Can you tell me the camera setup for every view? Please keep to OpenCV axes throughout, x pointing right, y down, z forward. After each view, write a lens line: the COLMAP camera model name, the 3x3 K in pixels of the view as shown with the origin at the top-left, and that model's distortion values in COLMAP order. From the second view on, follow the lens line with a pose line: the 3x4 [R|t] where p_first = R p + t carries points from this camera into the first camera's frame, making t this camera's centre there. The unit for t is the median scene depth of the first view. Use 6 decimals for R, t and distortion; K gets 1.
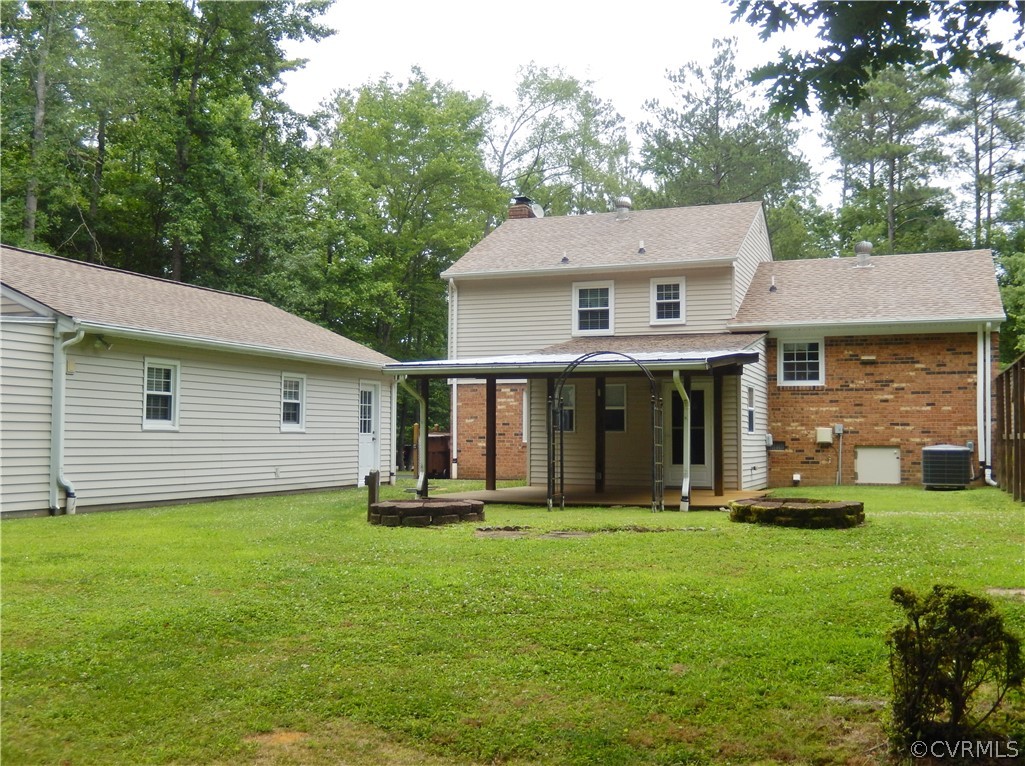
lens RADIAL K [[1069.8, 0, 511.4], [0, 1069.8, 383.2], [0, 0, 1]] dist [-0.025712, 0.000000]
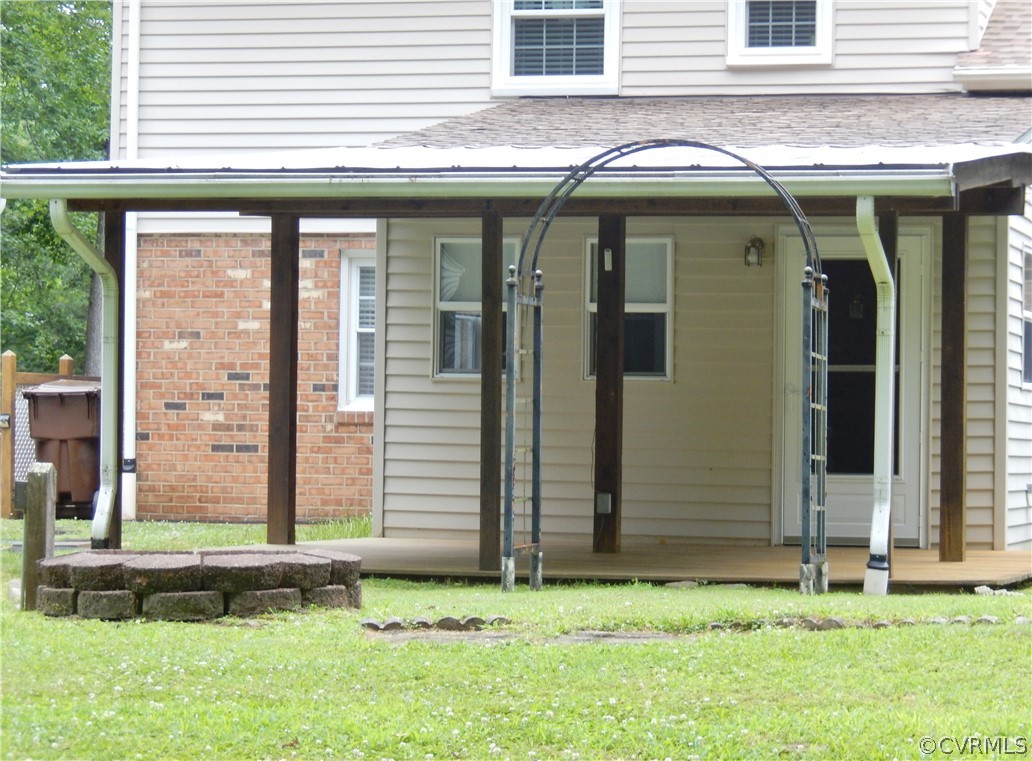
lens RADIAL K [[3446.6, 0, 516.2], [0, 3446.6, 380.9], [0, 0, 1]] dist [0.007823, 0.000000]
pose [[0.994646, 0.009635, 0.102887, -0.051349], [-0.013677, 0.999159, 0.038644, 0.004087], [-0.102428, -0.039844, 0.993942, -0.081479]]
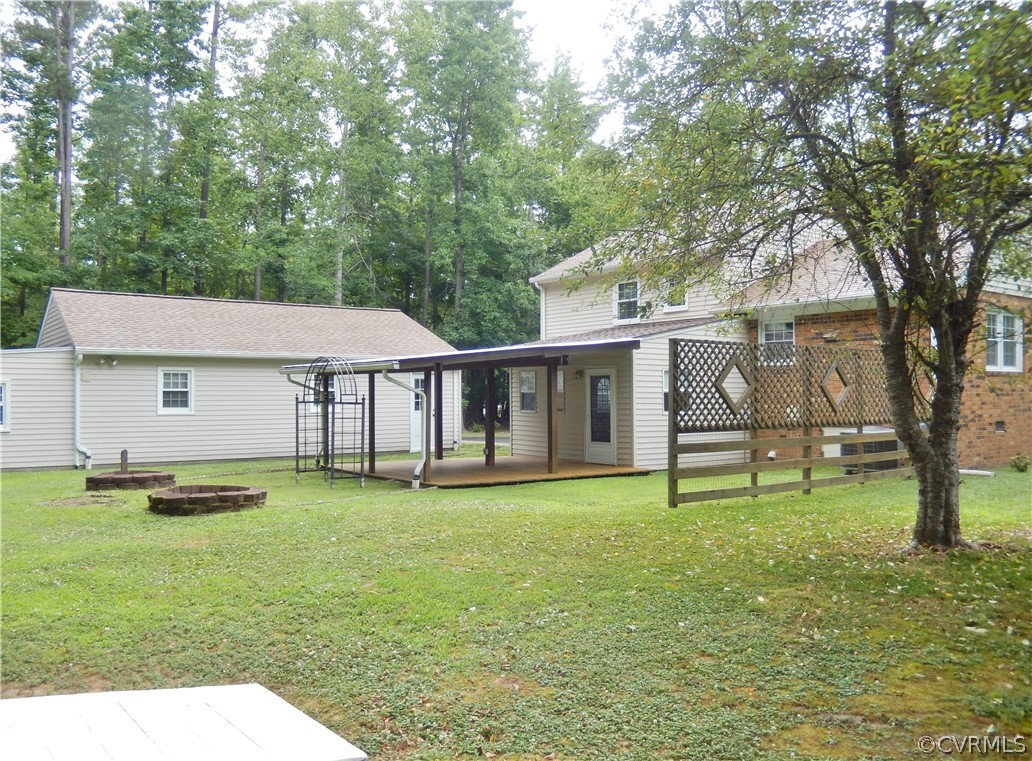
lens RADIAL K [[851.2, 0, 514.6], [0, 851.2, 380.9], [0, 0, 1]] dist [-0.041436, -0.001361]
pose [[0.840989, -0.015059, -0.540842, 0.520954], [0.034175, 0.999095, 0.025324, -0.012131], [0.539972, -0.039780, 0.840743, 0.191143]]
